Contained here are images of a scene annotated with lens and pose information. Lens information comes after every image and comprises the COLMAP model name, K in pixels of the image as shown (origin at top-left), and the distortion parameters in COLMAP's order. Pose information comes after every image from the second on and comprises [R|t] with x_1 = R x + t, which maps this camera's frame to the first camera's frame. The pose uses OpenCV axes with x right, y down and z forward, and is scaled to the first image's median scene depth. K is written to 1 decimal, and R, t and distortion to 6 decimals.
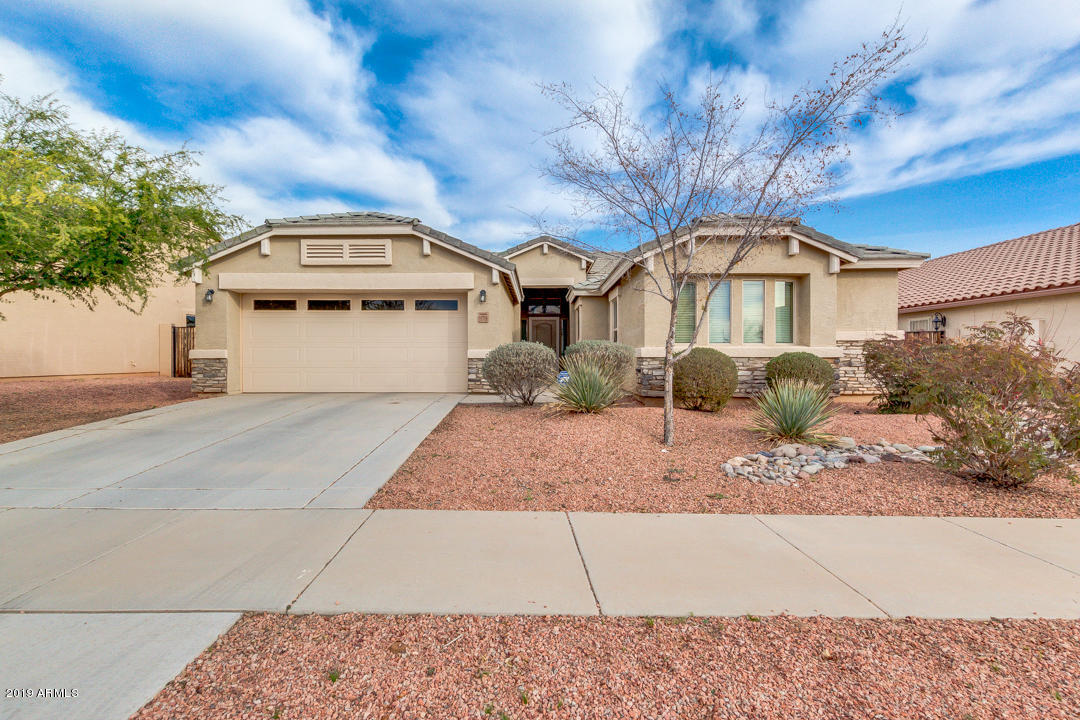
lens RADIAL K [[499.5, 0, 538.3], [0, 499.5, 362.3], [0, 0, 1]] dist [0.007403, -0.000949]
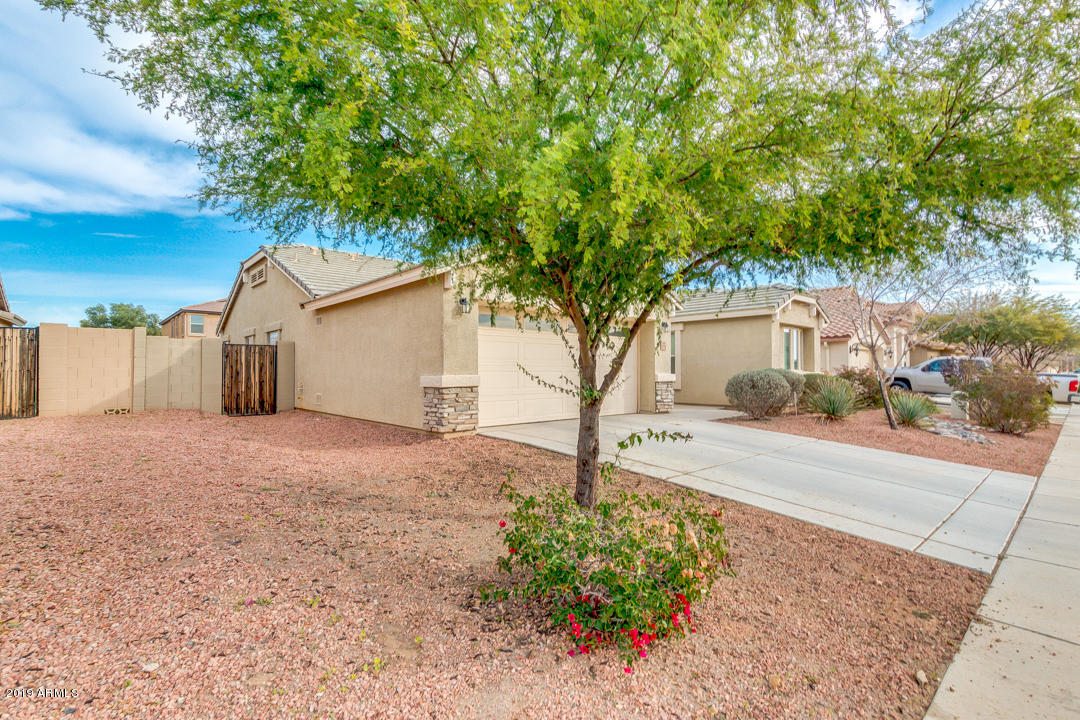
lens RADIAL K [[499.5, 0, 538.3], [0, 499.5, 362.3], [0, 0, 1]] dist [0.007403, -0.000949]
pose [[0.738034, 0.012320, 0.674651, -1.084895], [0.003716, 0.999744, -0.022322, -0.027289], [-0.674753, 0.018981, 0.737799, 0.356076]]
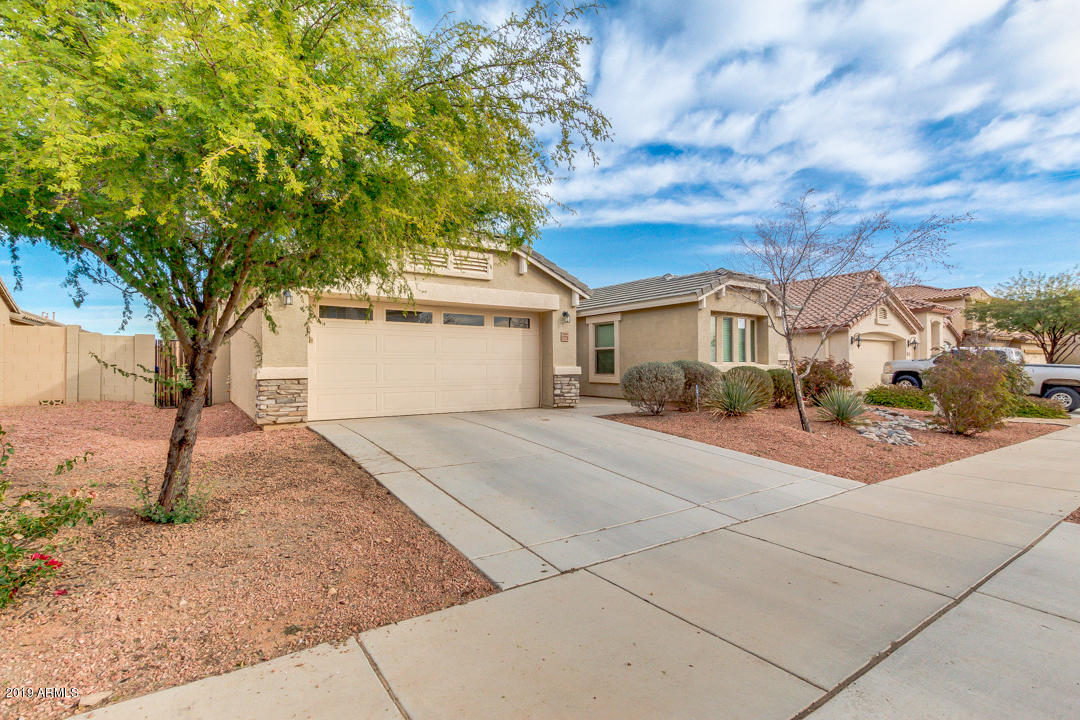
lens RADIAL K [[499.5, 0, 538.3], [0, 499.5, 362.3], [0, 0, 1]] dist [0.007403, -0.000949]
pose [[0.820898, 0.003005, 0.571068, -0.774877], [0.006941, 0.999860, -0.015239, -0.018701], [-0.571033, 0.016474, 0.820762, 0.146890]]
